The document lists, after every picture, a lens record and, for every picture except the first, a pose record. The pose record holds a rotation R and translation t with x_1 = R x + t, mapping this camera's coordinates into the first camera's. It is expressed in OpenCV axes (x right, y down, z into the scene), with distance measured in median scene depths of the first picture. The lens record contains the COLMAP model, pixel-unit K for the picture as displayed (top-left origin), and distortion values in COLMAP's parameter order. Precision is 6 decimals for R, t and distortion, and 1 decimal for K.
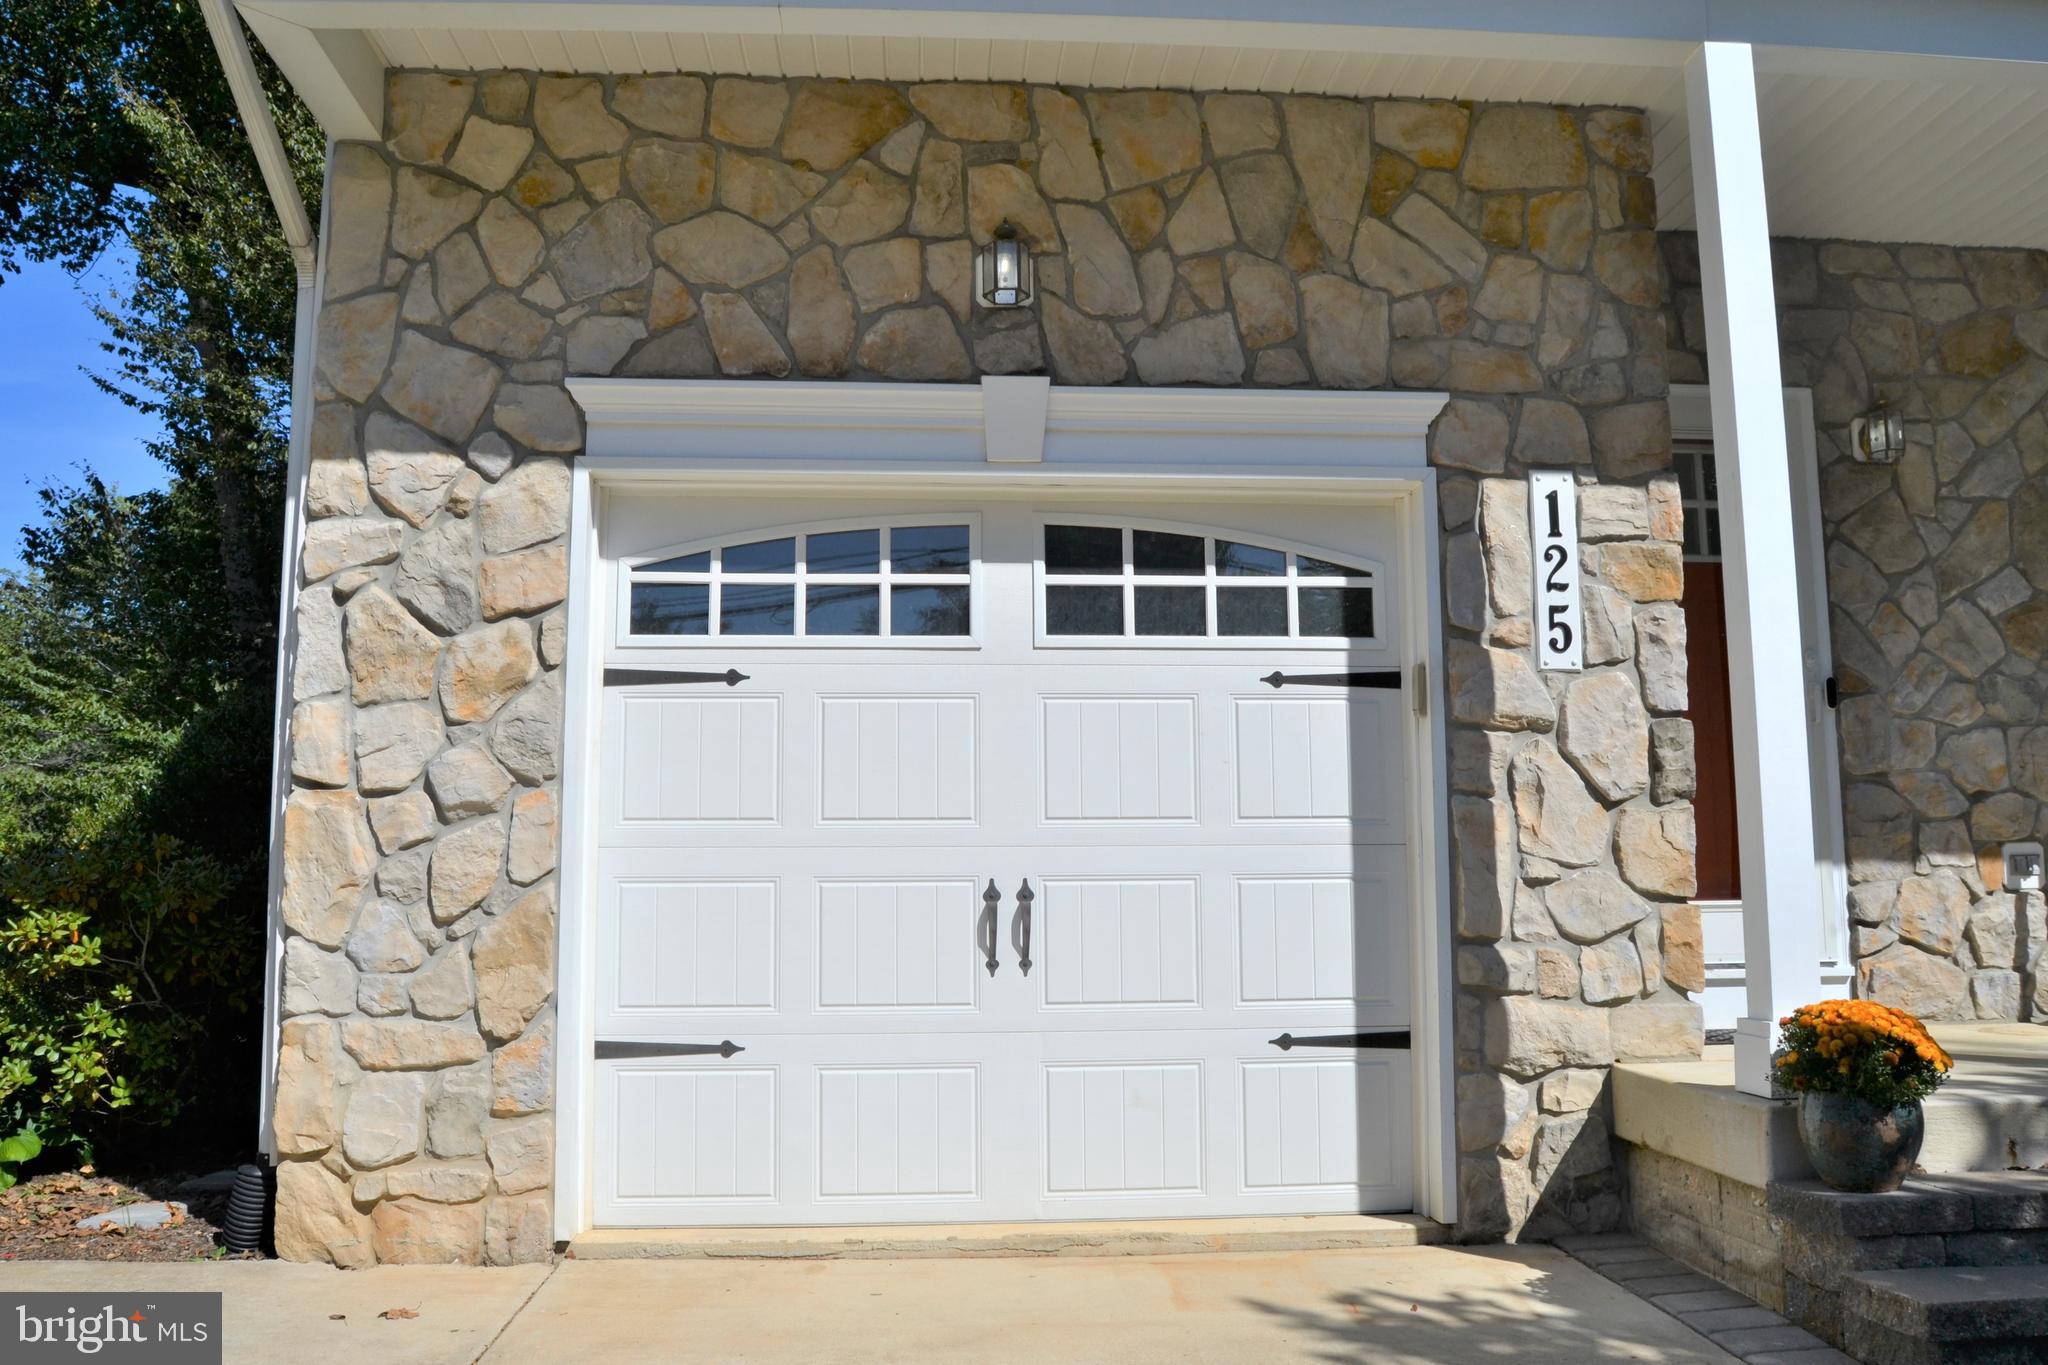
lens RADIAL K [[1632.3, 0, 1031.1], [0, 1632.3, 684.2], [0, 0, 1]] dist [-0.096076, 0.042557]
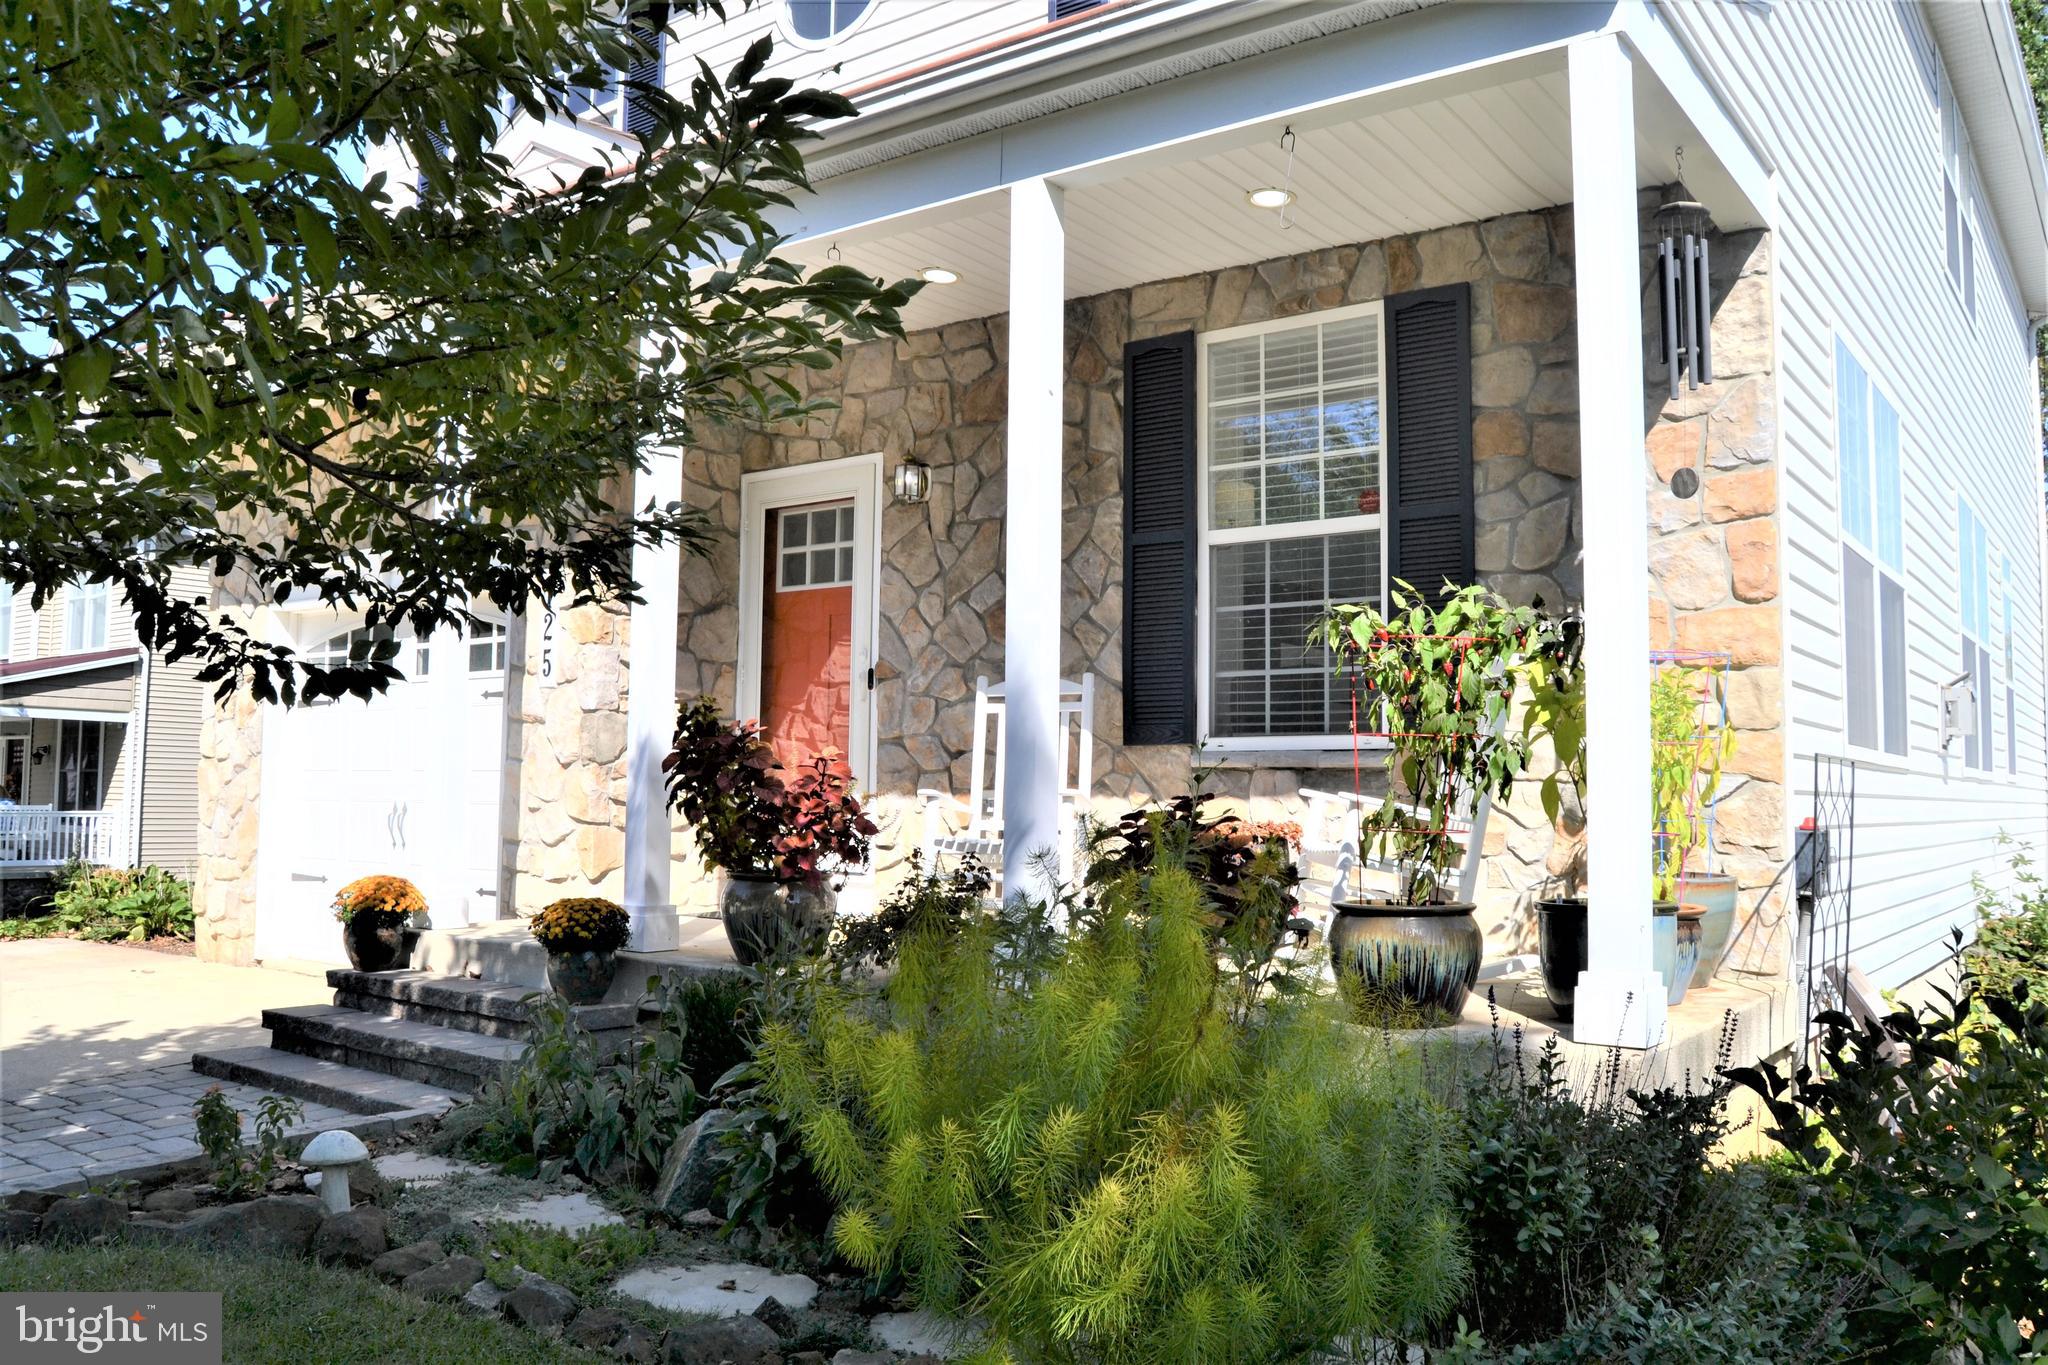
lens RADIAL K [[1632.3, 0, 1036.8], [0, 1632.3, 685.0], [0, 0, 1]] dist [-0.096076, 0.042557]
pose [[0.761854, -0.030590, -0.647026, 1.799637], [0.071515, 0.996750, 0.037083, -0.037160], [0.643789, -0.074524, 0.761565, 0.023704]]
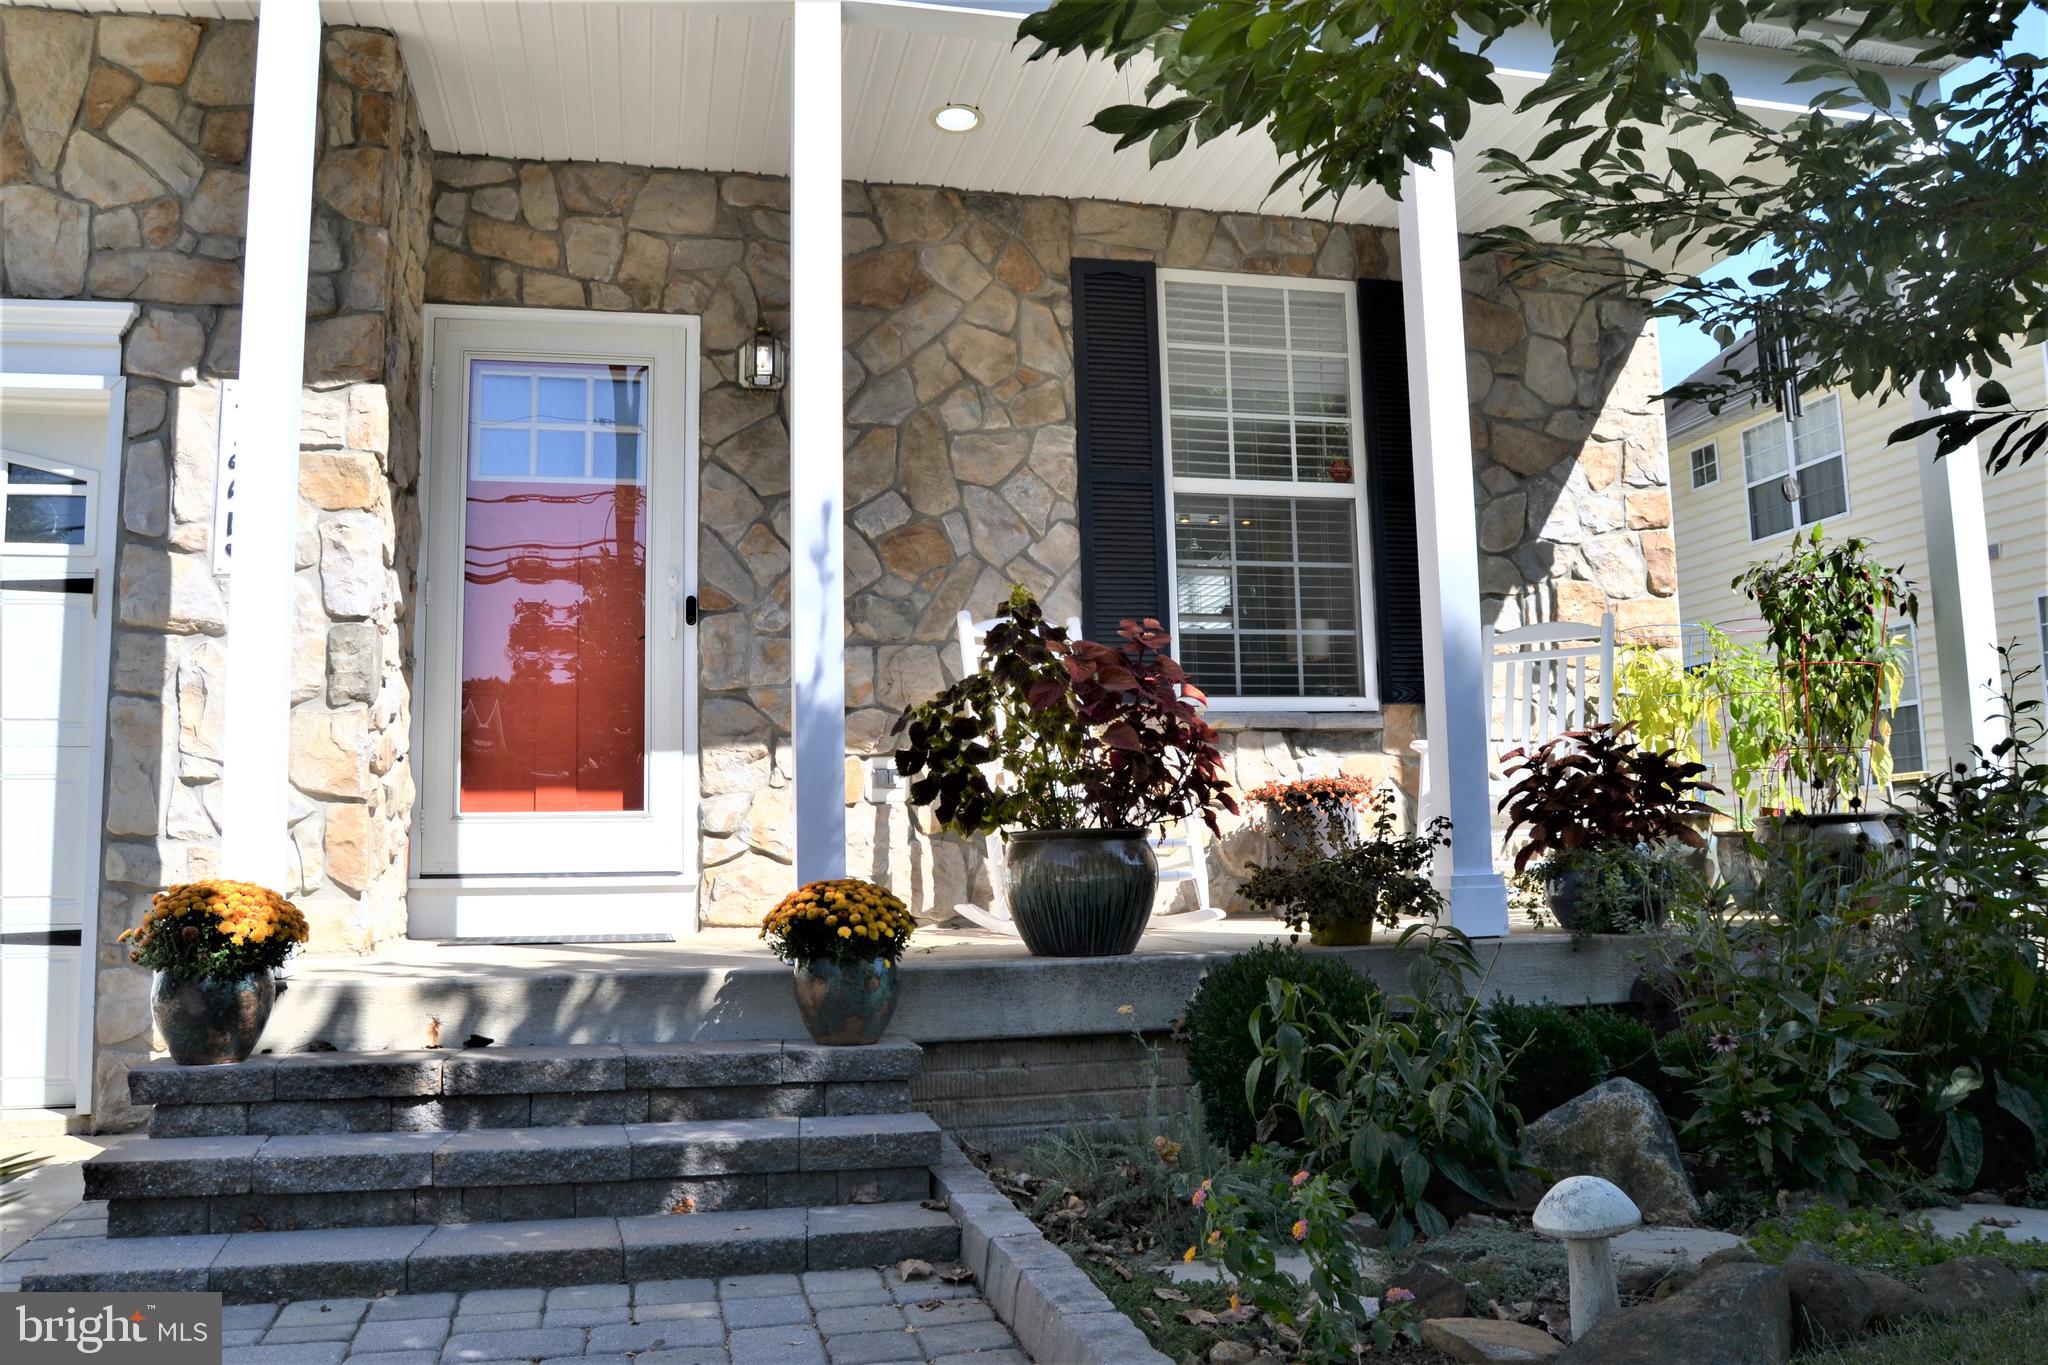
lens RADIAL K [[1632.3, 0, 1019.3], [0, 1632.3, 673.4], [0, 0, 1]] dist [-0.096076, 0.042557]
pose [[0.986101, 0.002624, 0.166129, 0.633882], [-0.004707, 0.999915, 0.012146, 0.037925], [-0.166083, -0.012760, 0.986029, -0.078385]]
